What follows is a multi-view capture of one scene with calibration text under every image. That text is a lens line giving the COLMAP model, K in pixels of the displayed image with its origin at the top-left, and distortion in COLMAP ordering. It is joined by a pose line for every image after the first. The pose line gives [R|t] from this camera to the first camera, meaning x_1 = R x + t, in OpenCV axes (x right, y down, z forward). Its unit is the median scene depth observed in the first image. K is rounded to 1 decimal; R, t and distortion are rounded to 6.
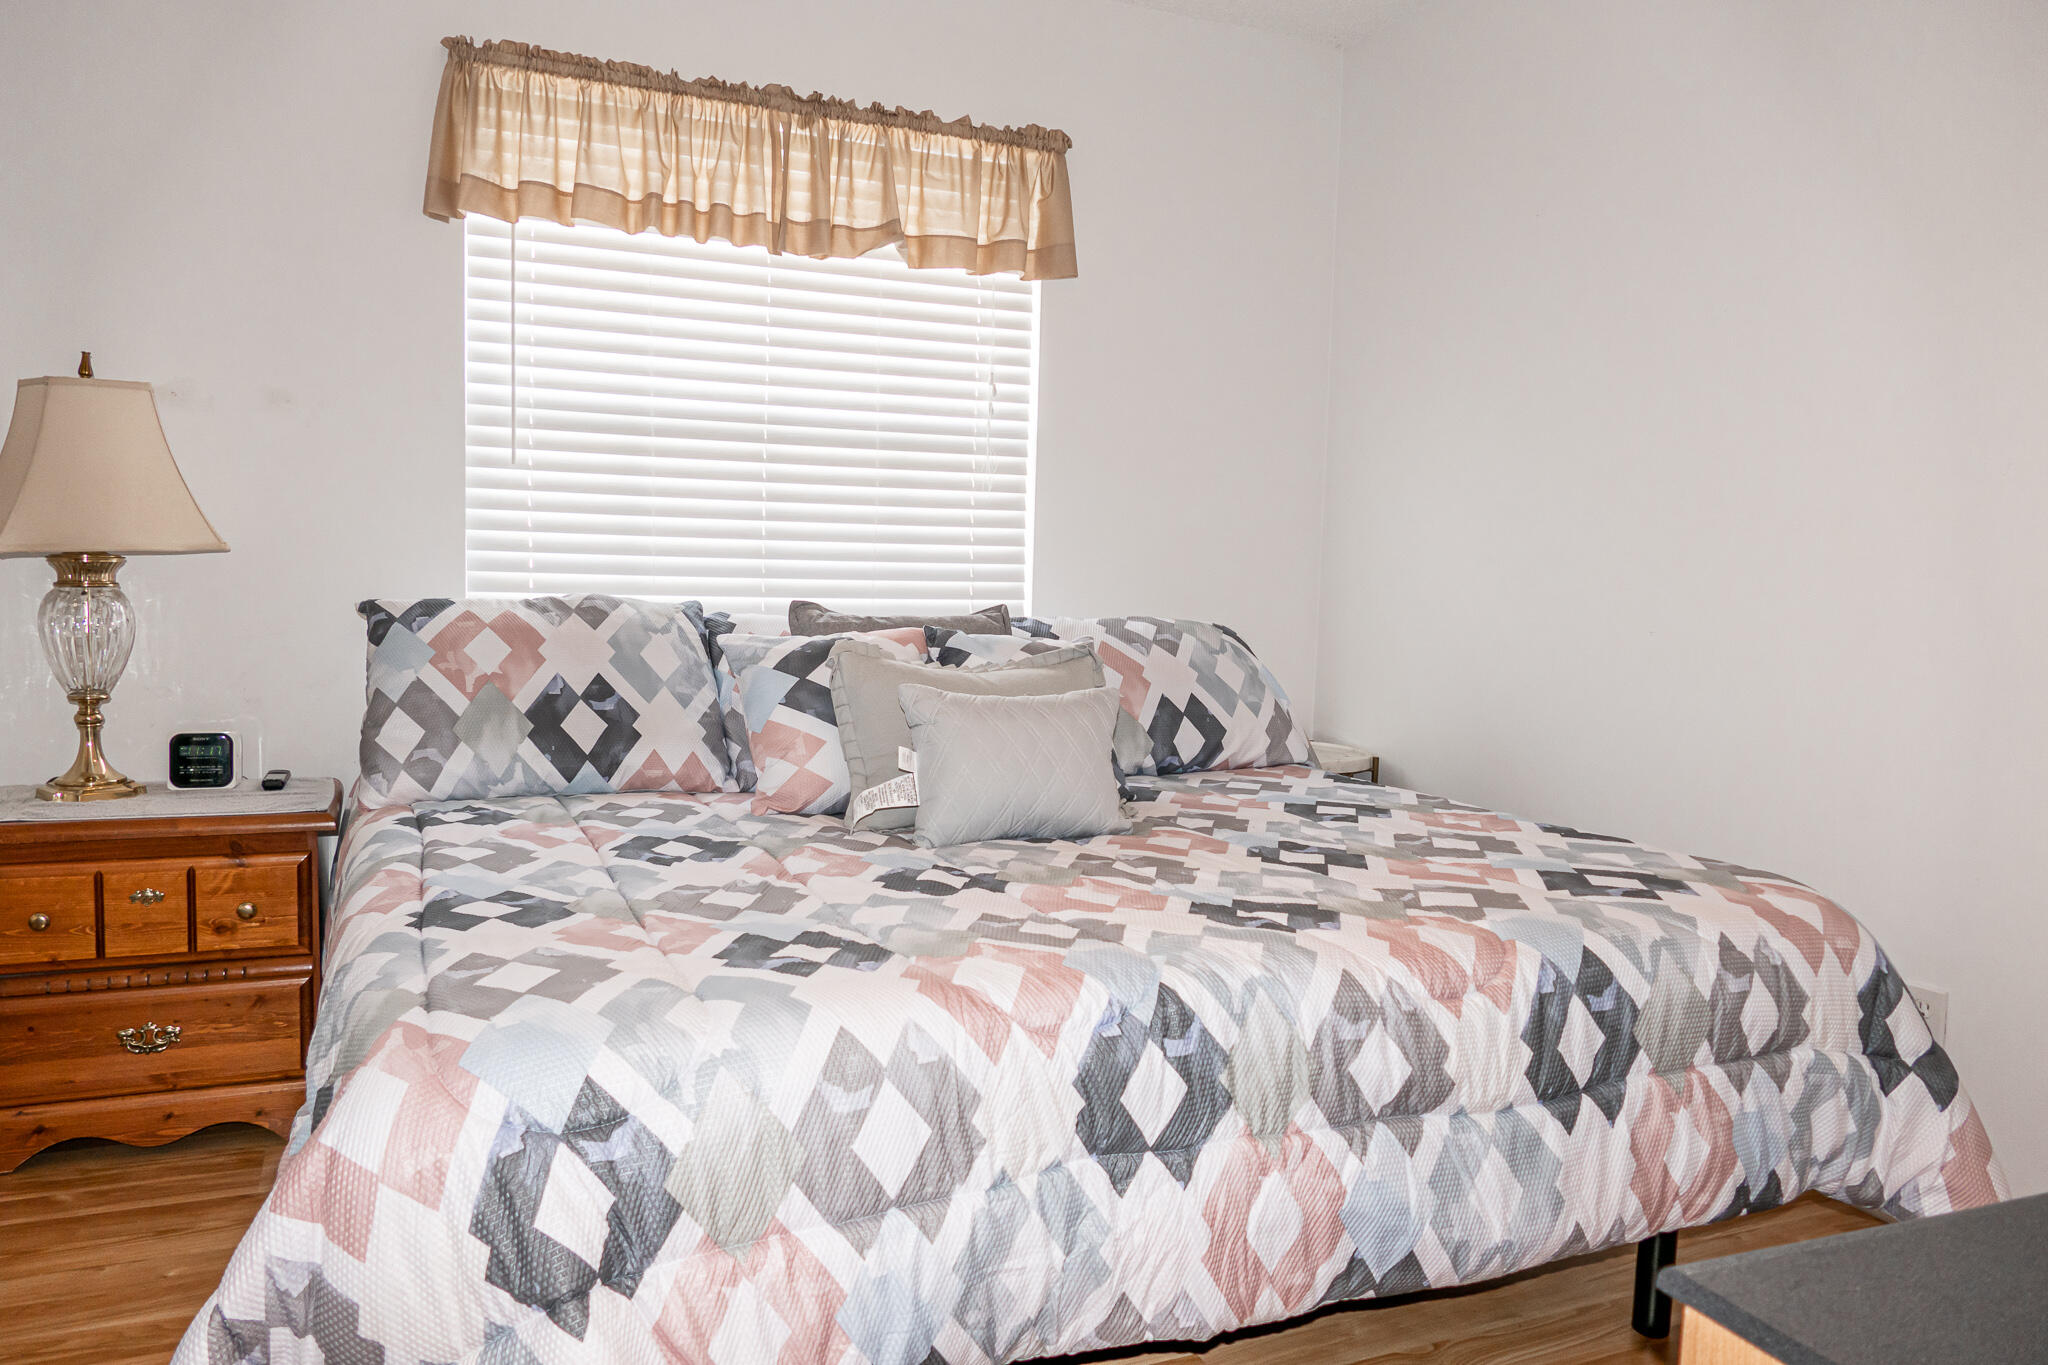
lens RADIAL K [[1458.6, 0, 1024.0], [0, 1458.6, 682.5], [0, 0, 1]] dist [-0.022845, 0.006712]
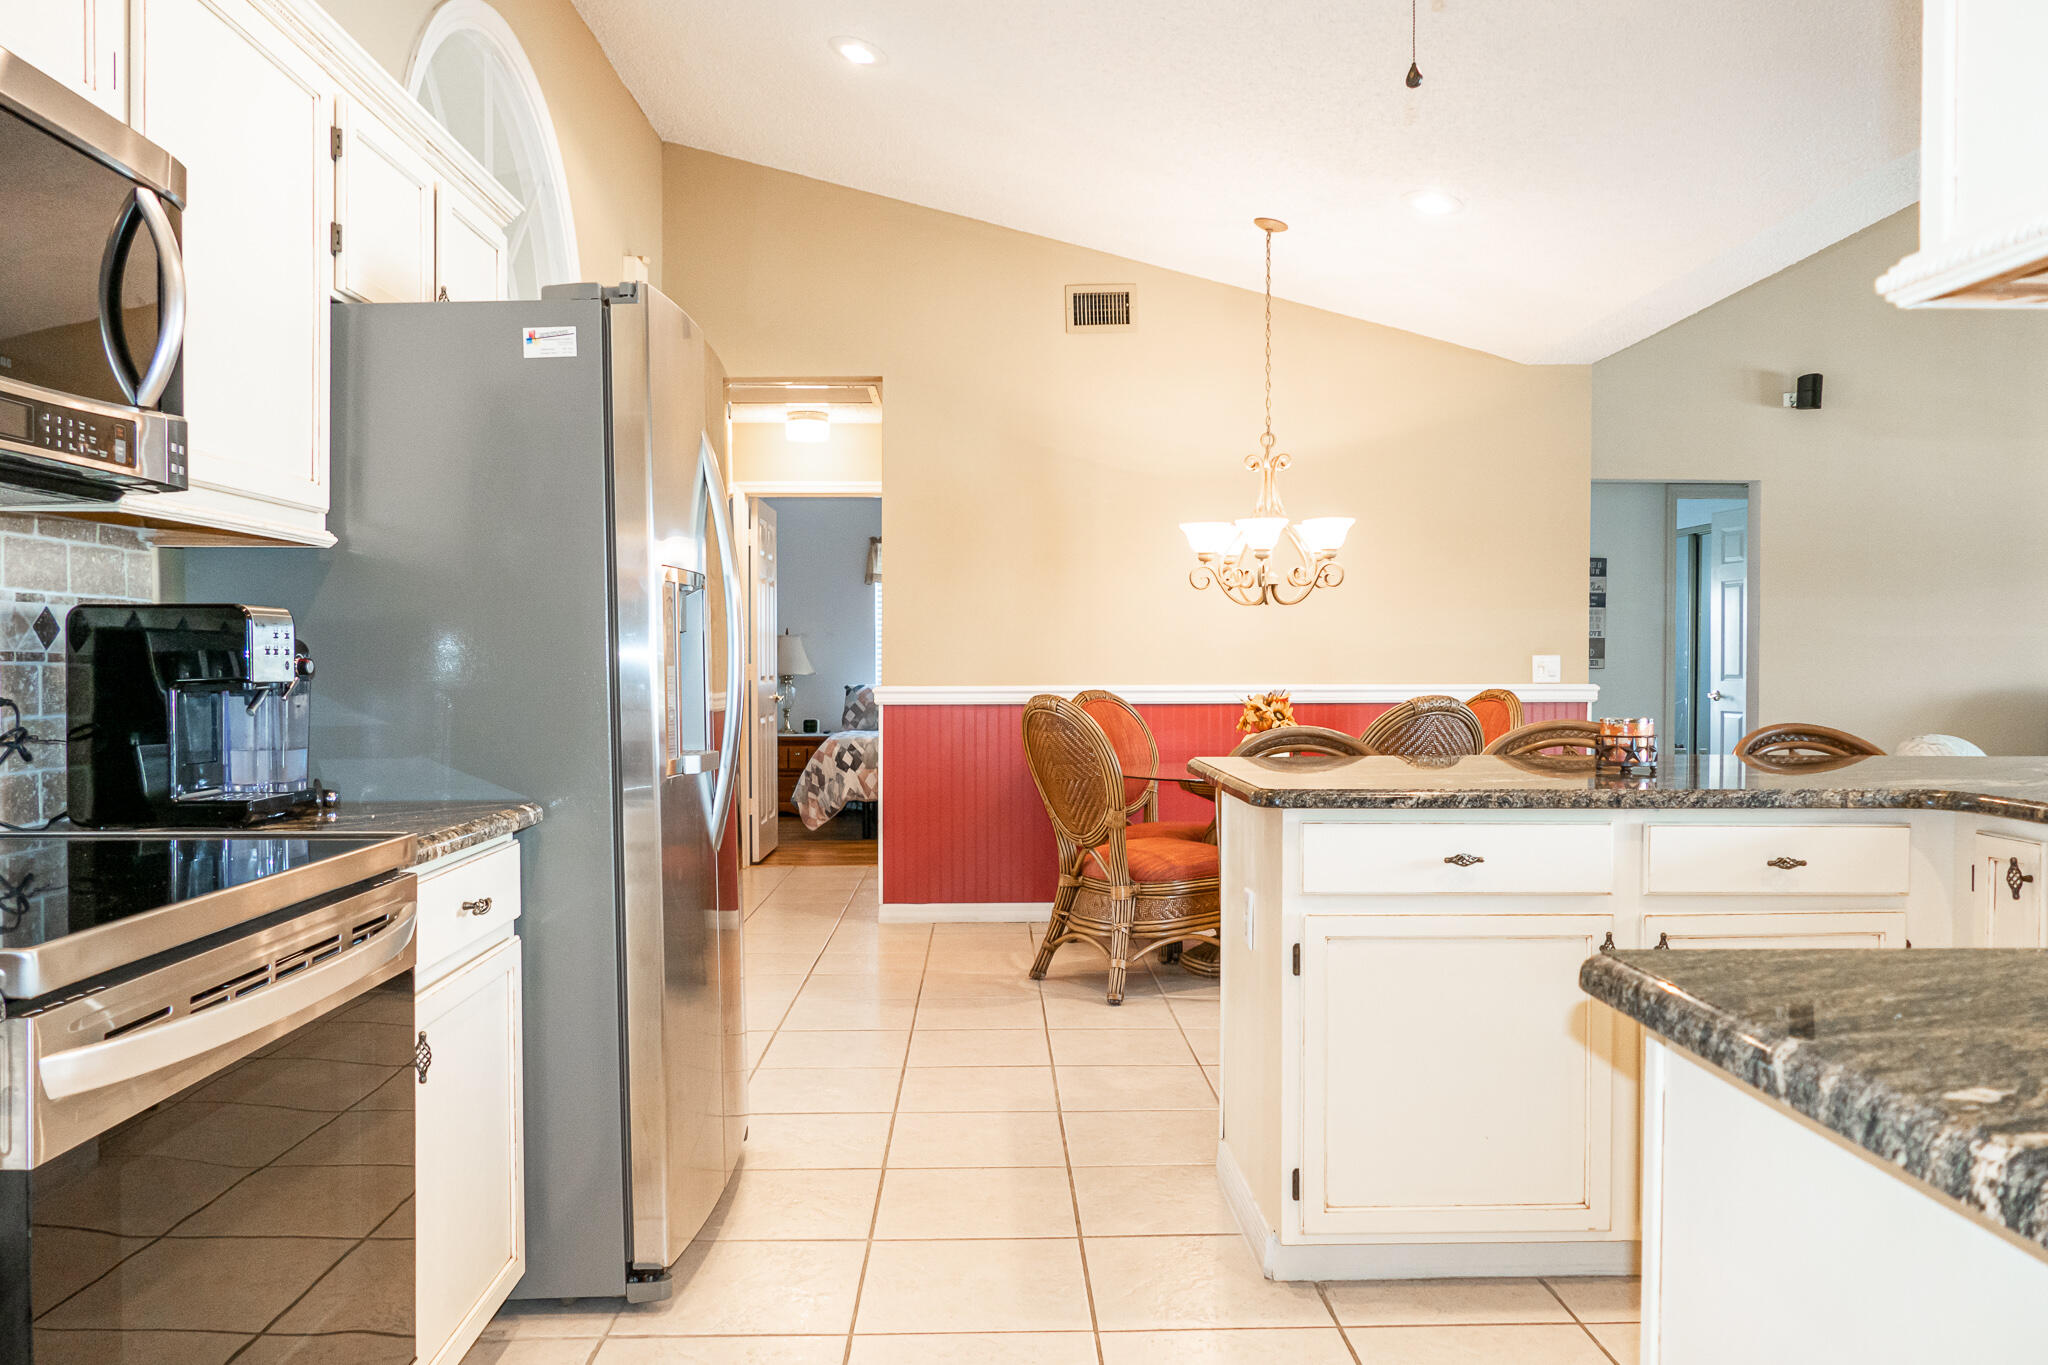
lens RADIAL K [[1458.6, 0, 1024.0], [0, 1458.6, 682.5], [0, 0, 1]] dist [-0.022845, 0.006712]
pose [[0.924410, -0.028060, -0.380366, 1.623095], [-0.004156, 0.996490, -0.083613, 0.284281], [0.381377, 0.078874, 0.921049, -2.677381]]
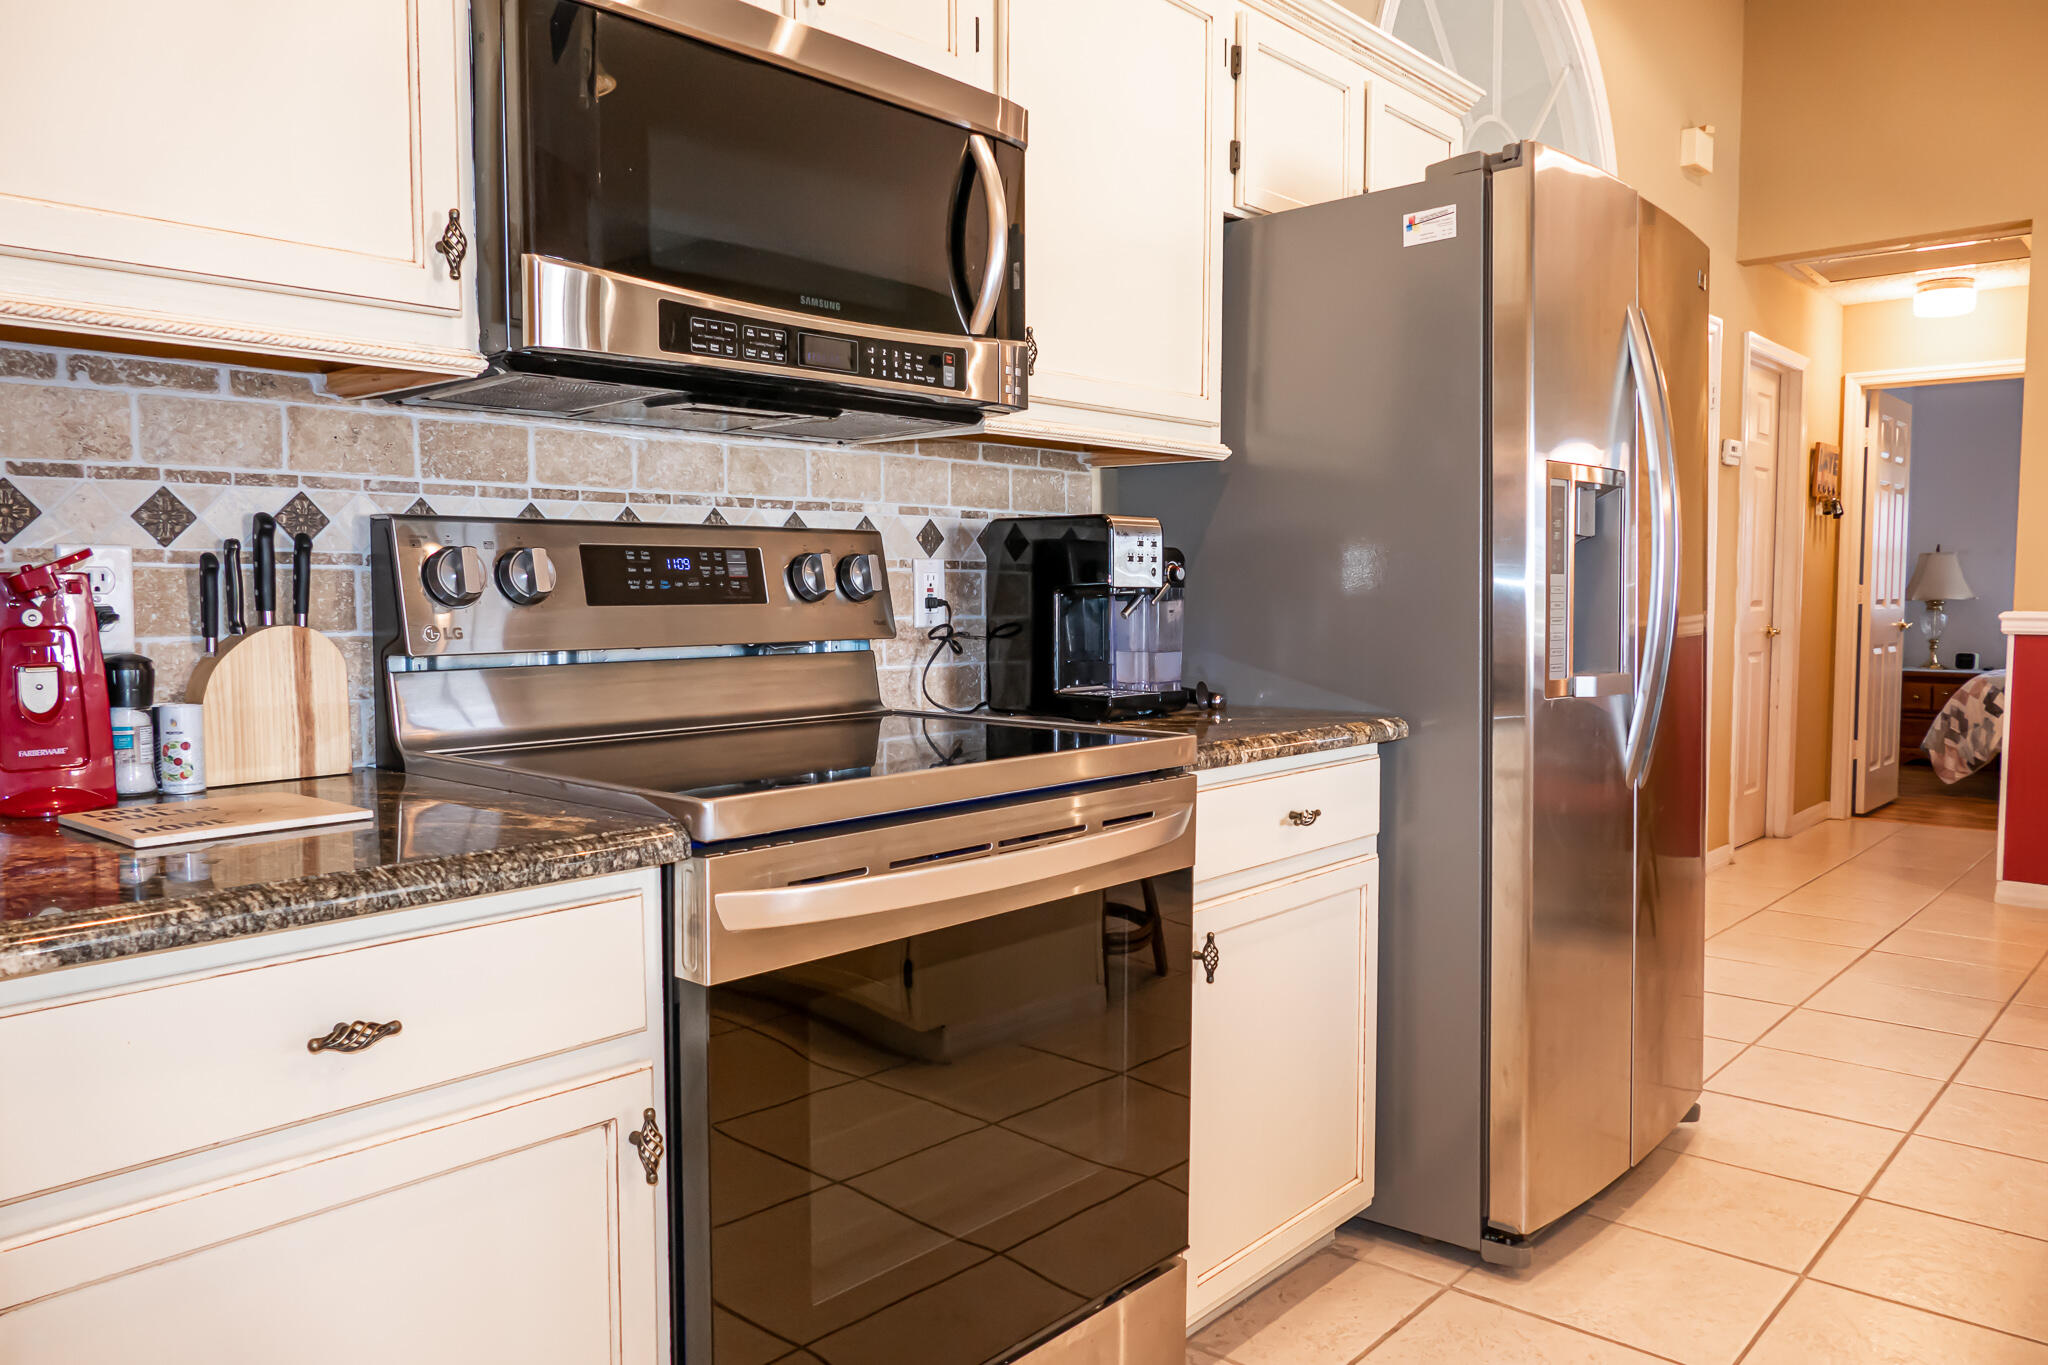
lens RADIAL K [[1458.6, 0, 1024.0], [0, 1458.6, 682.5], [0, 0, 1]] dist [-0.022845, 0.006712]
pose [[0.421236, 0.028341, -0.906508, 1.671983], [-0.071292, 0.997454, -0.001944, 0.281739], [0.904145, 0.065446, 0.422183, -2.553466]]
